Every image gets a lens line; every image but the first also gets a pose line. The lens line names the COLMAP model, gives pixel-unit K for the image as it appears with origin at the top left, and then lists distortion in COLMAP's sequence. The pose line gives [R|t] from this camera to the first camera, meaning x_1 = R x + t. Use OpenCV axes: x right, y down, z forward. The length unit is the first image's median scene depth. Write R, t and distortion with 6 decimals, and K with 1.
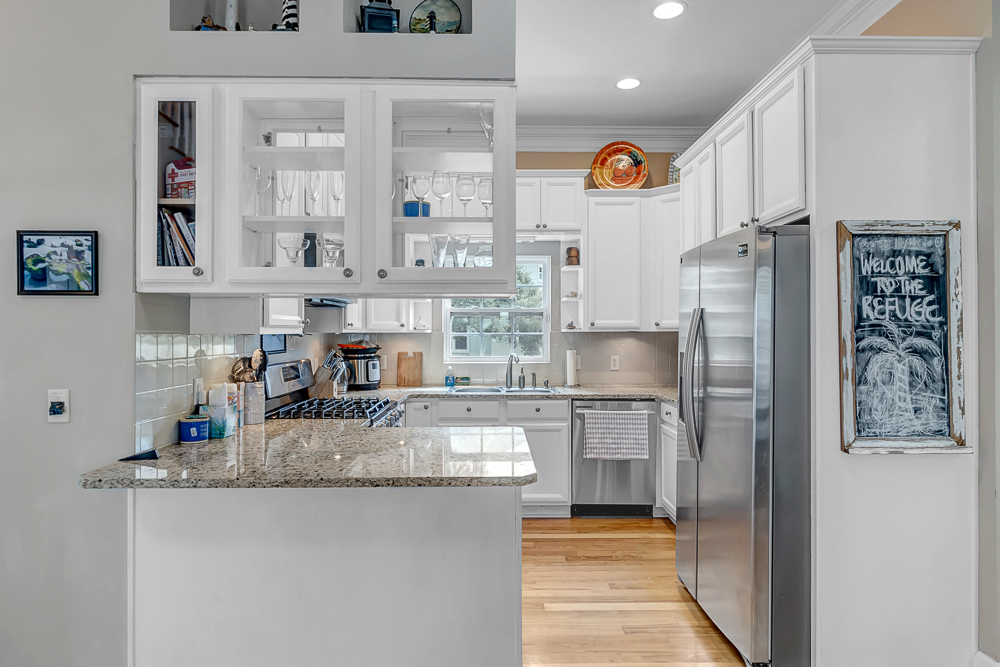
lens RADIAL K [[558.8, 0, 499.9], [0, 558.8, 332.2], [0, 0, 1]] dist [-0.000942, -0.000002]
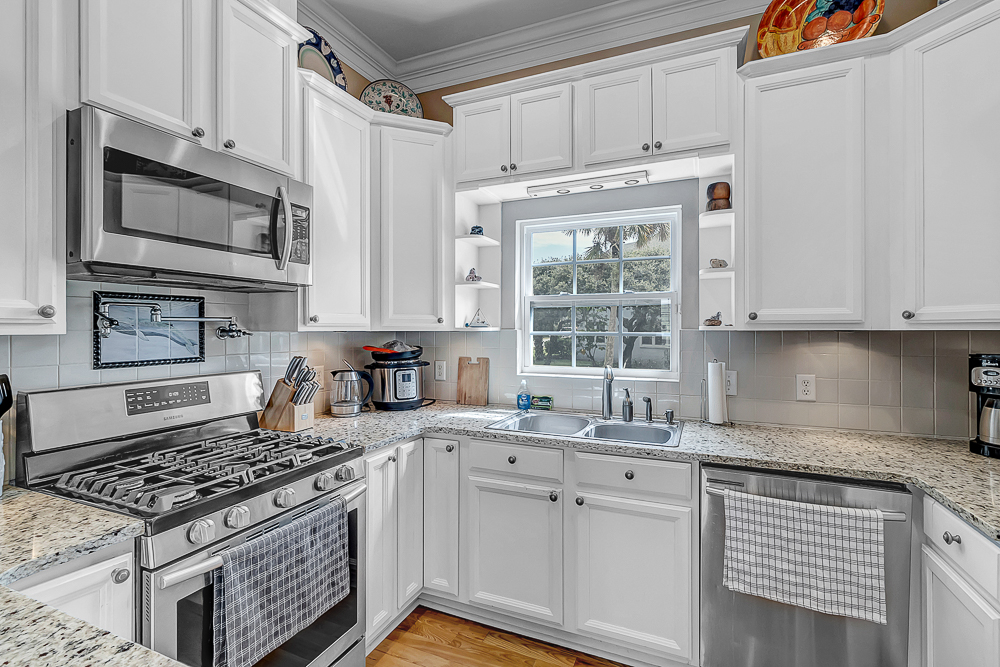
lens RADIAL K [[469.6, 0, 499.8], [0, 469.6, 327.2], [0, 0, 1]] dist [0.000893, 0.000221]
pose [[0.913498, -0.000040, -0.406844, 0.123333], [-0.000606, 0.999999, -0.001459, -0.003010], [0.406843, 0.001579, 0.913497, 0.478559]]
